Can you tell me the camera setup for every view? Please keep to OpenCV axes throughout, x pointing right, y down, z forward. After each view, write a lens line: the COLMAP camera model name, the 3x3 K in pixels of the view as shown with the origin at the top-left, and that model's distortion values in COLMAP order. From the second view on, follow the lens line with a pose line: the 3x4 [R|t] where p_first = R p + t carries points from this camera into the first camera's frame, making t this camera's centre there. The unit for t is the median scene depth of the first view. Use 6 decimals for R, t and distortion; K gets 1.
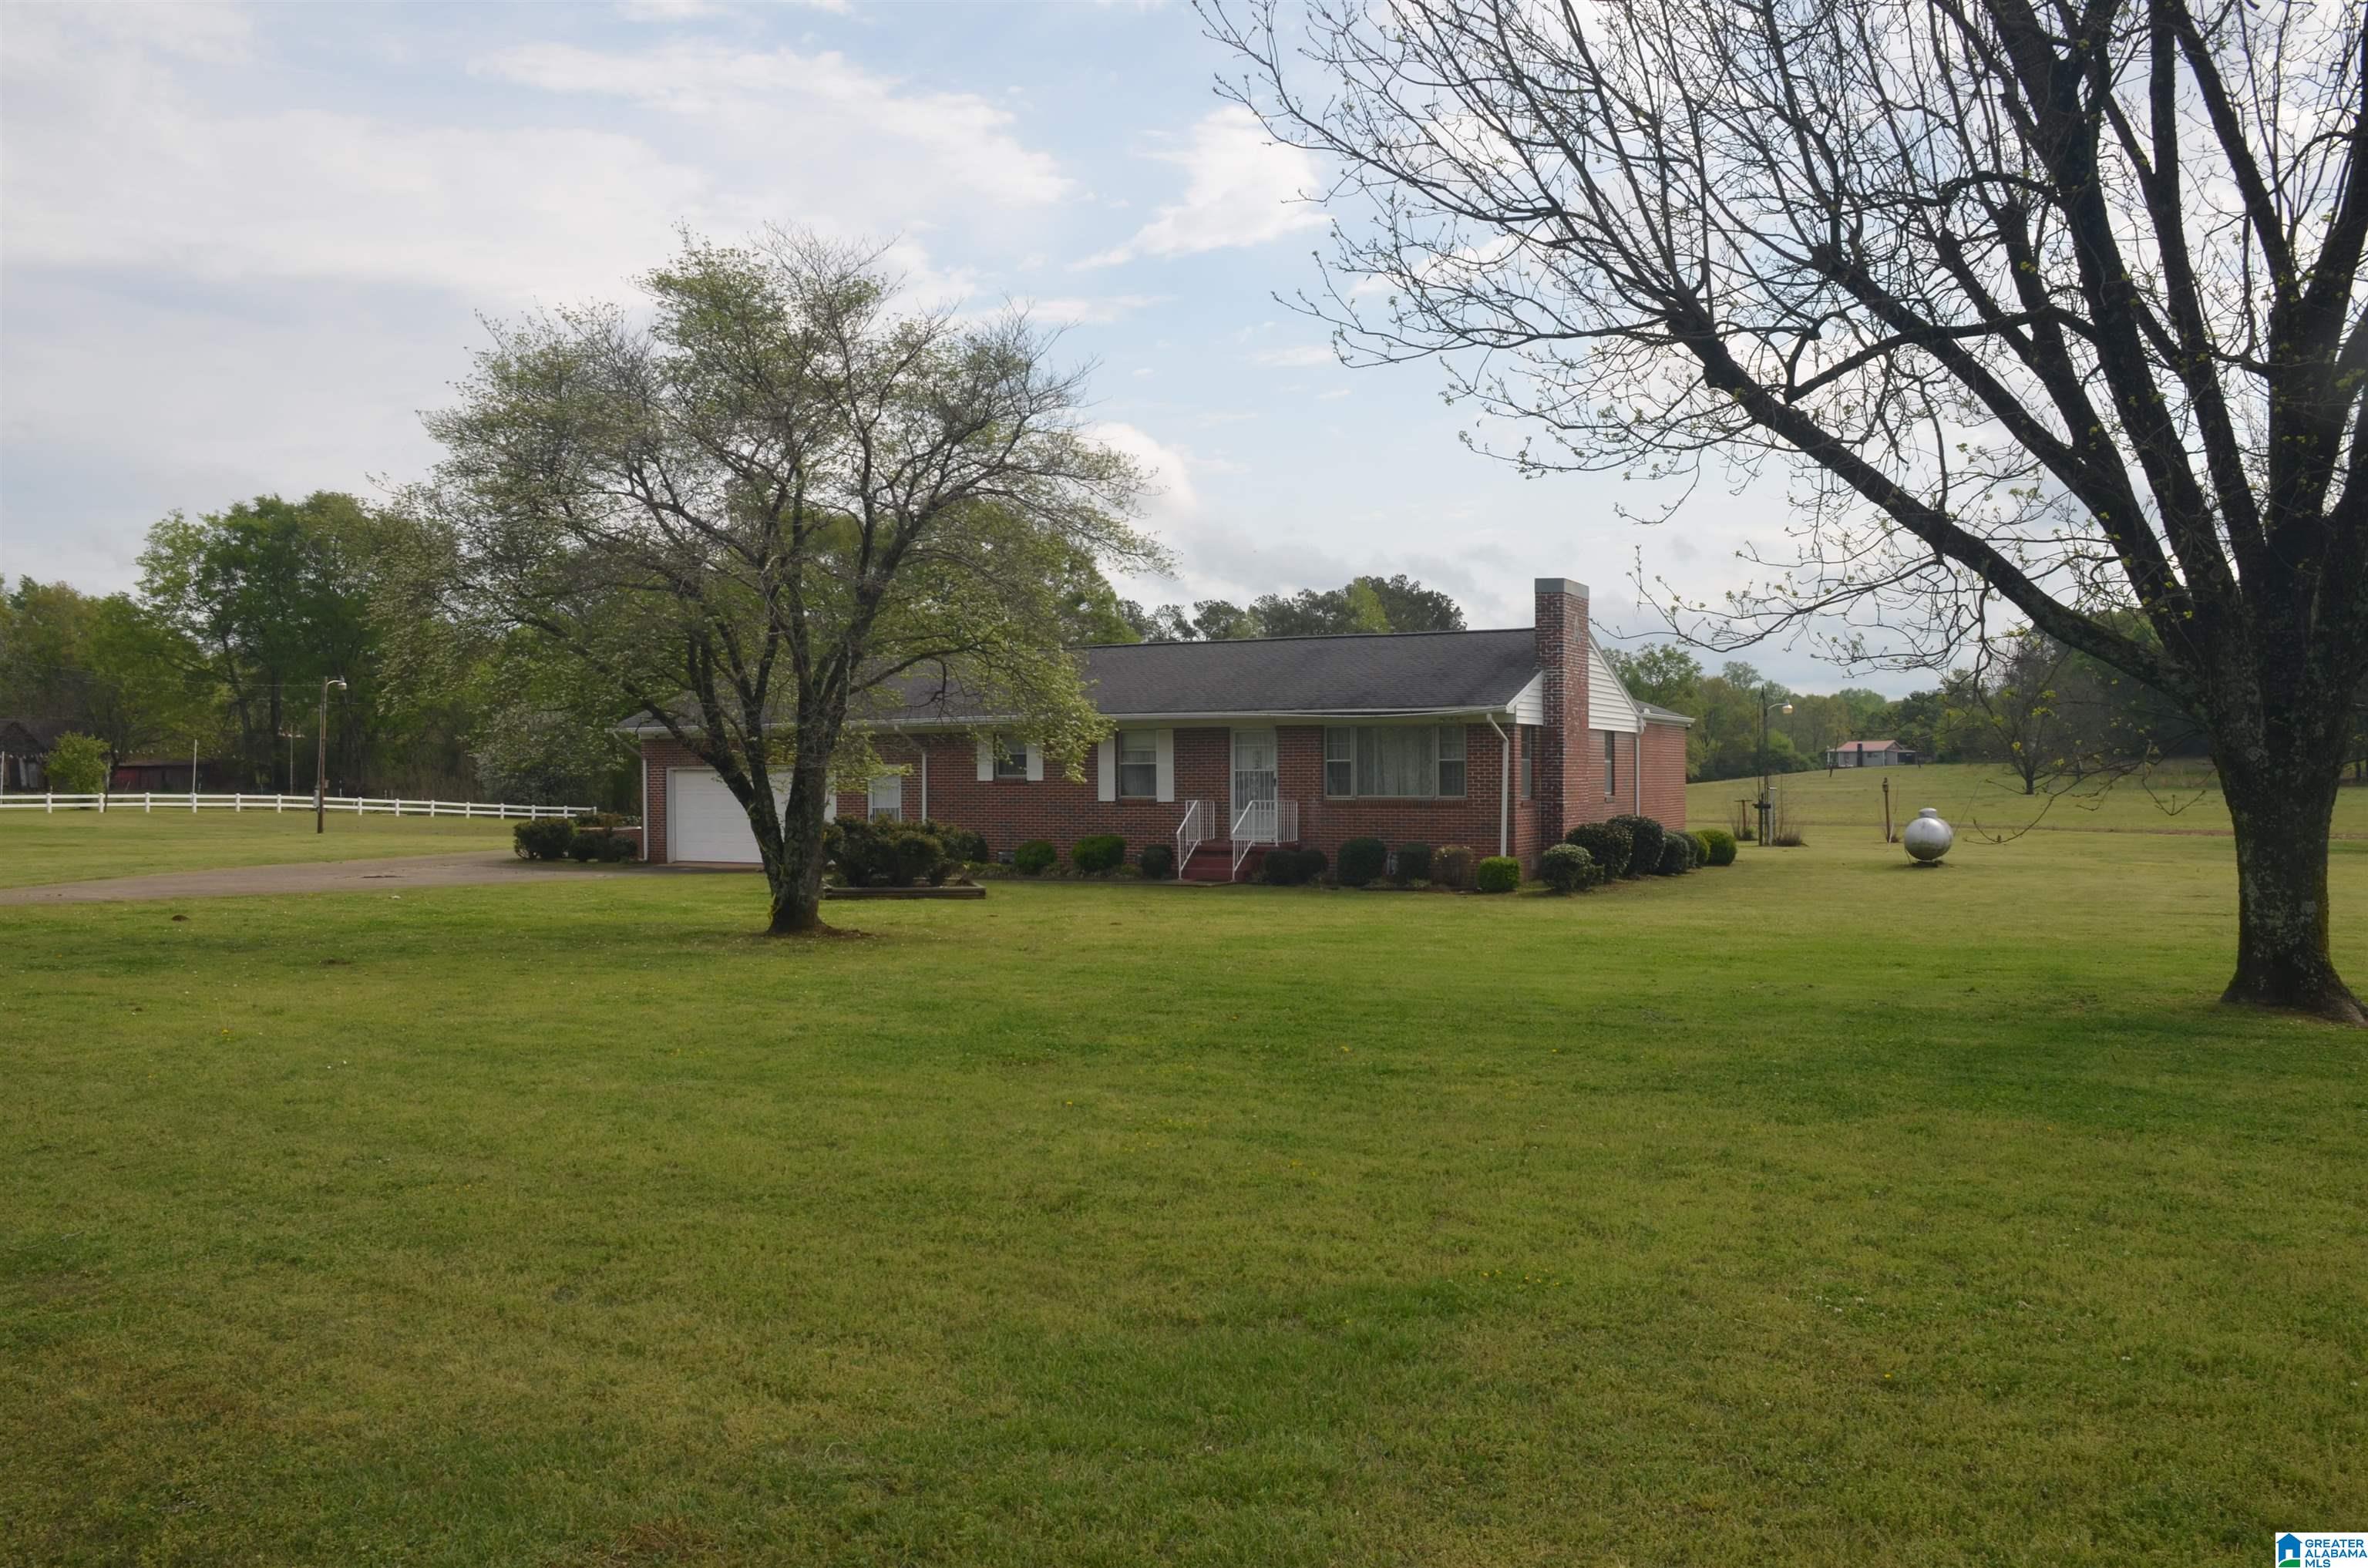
lens RADIAL K [[1888.8, 0, 1198.6], [0, 1888.8, 767.1], [0, 0, 1]] dist [-0.129246, 0.029311]
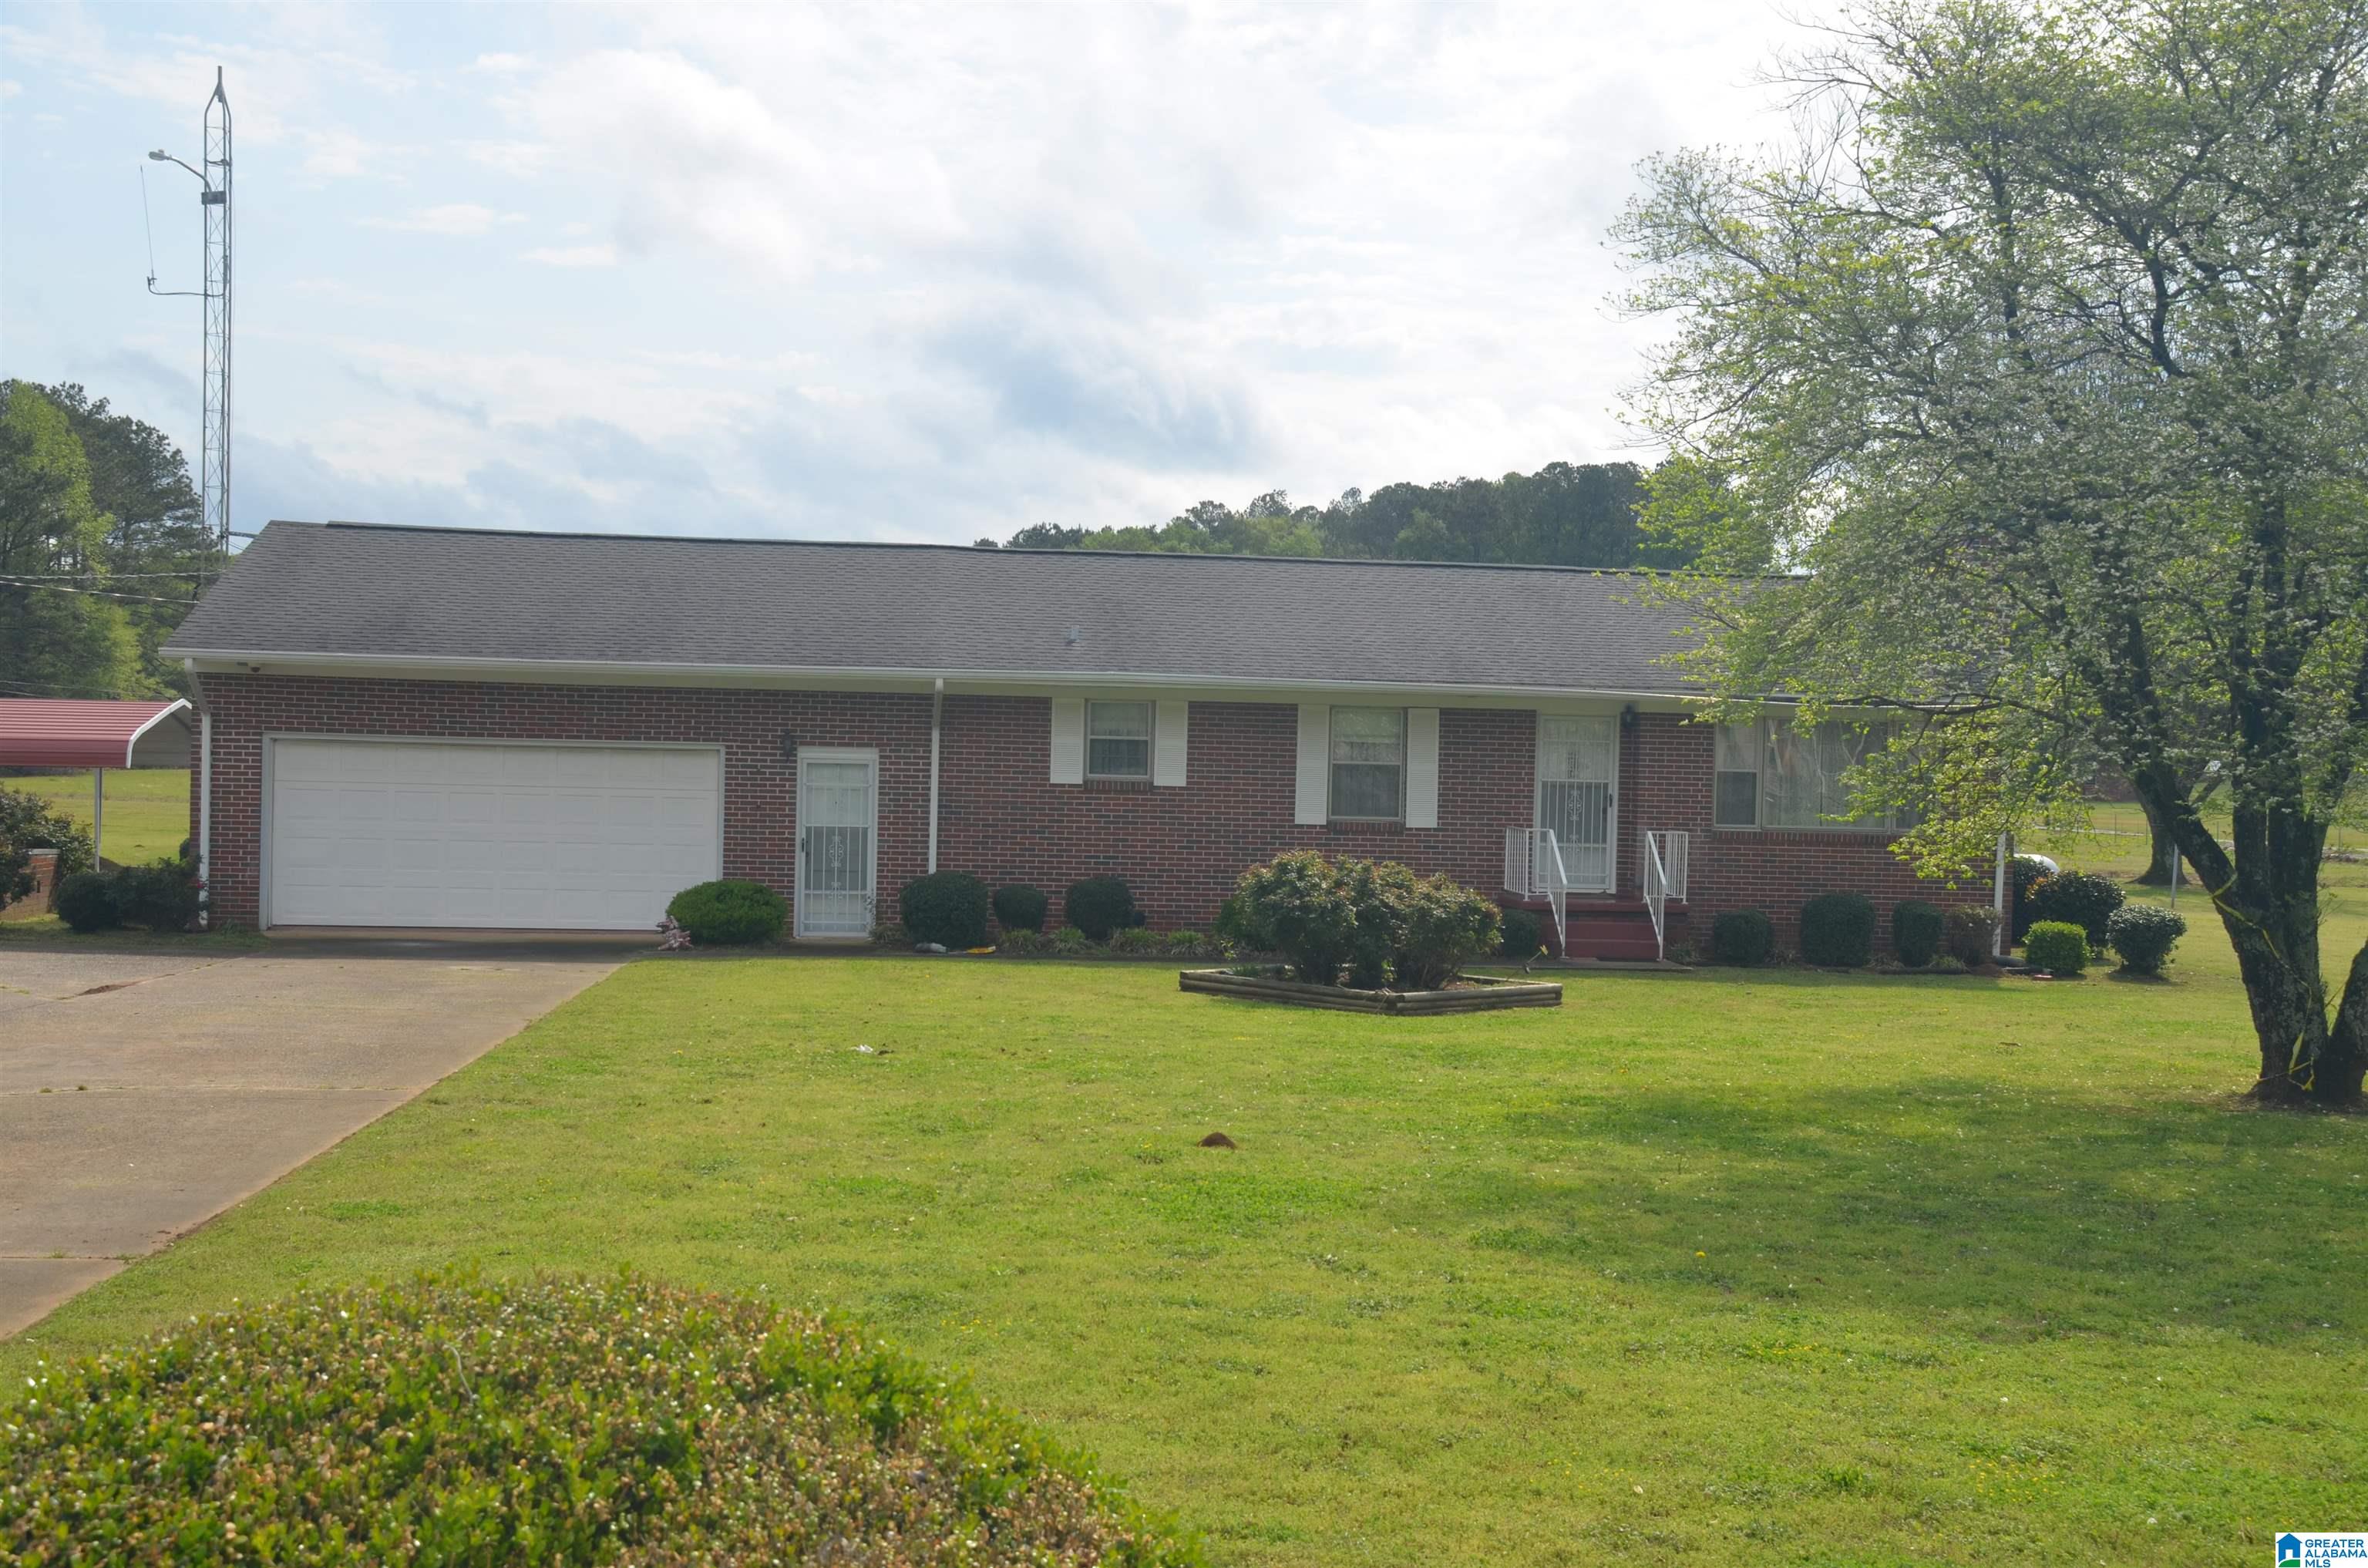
lens RADIAL K [[2846.0, 0, 1229.8], [0, 2846.0, 791.5], [0, 0, 1]] dist [0.150814, 0.000000]
pose [[0.823429, 0.021738, 0.567003, -0.599091], [-0.035206, 0.999298, 0.012816, -0.002854], [-0.566326, -0.030515, 0.823616, 0.288117]]
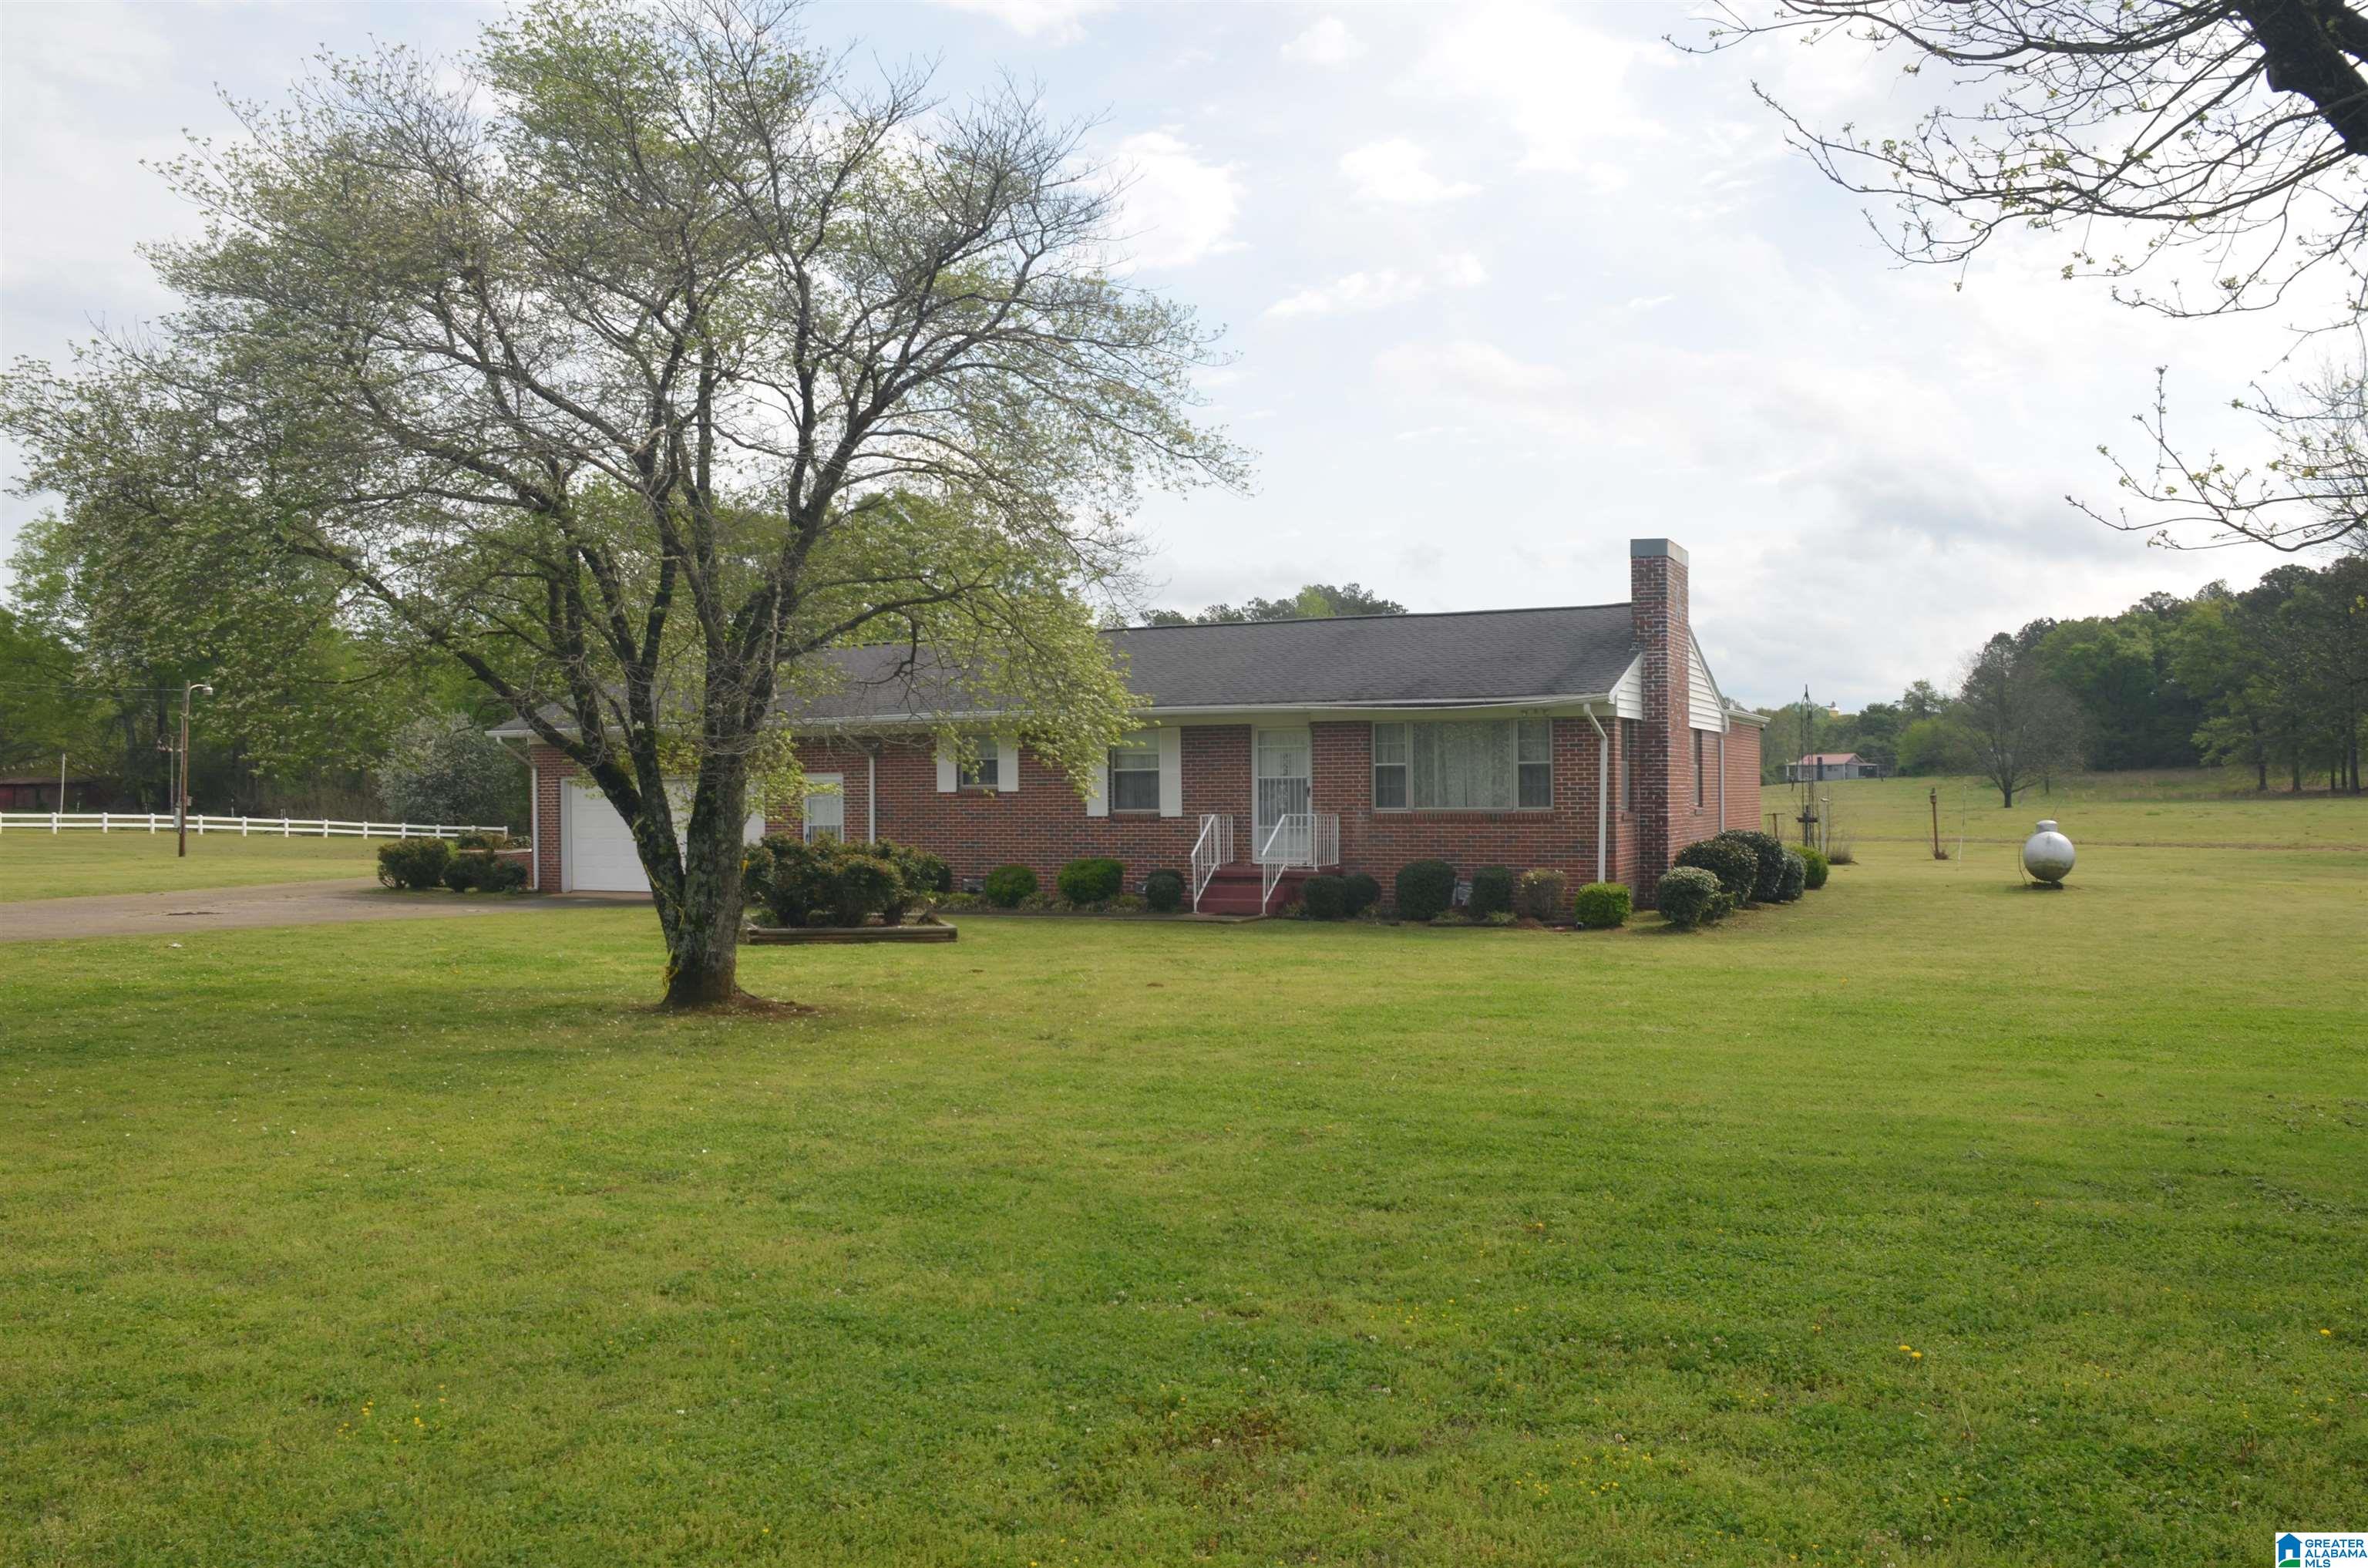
lens RADIAL K [[1888.8, 0, 1191.7], [0, 1888.8, 811.1], [0, 0, 1]] dist [-0.129246, 0.029311]
pose [[0.999505, -0.003659, 0.031234, -0.034663], [0.003207, 0.999889, 0.014516, 0.004510], [-0.031284, -0.014409, 0.999407, 0.190329]]
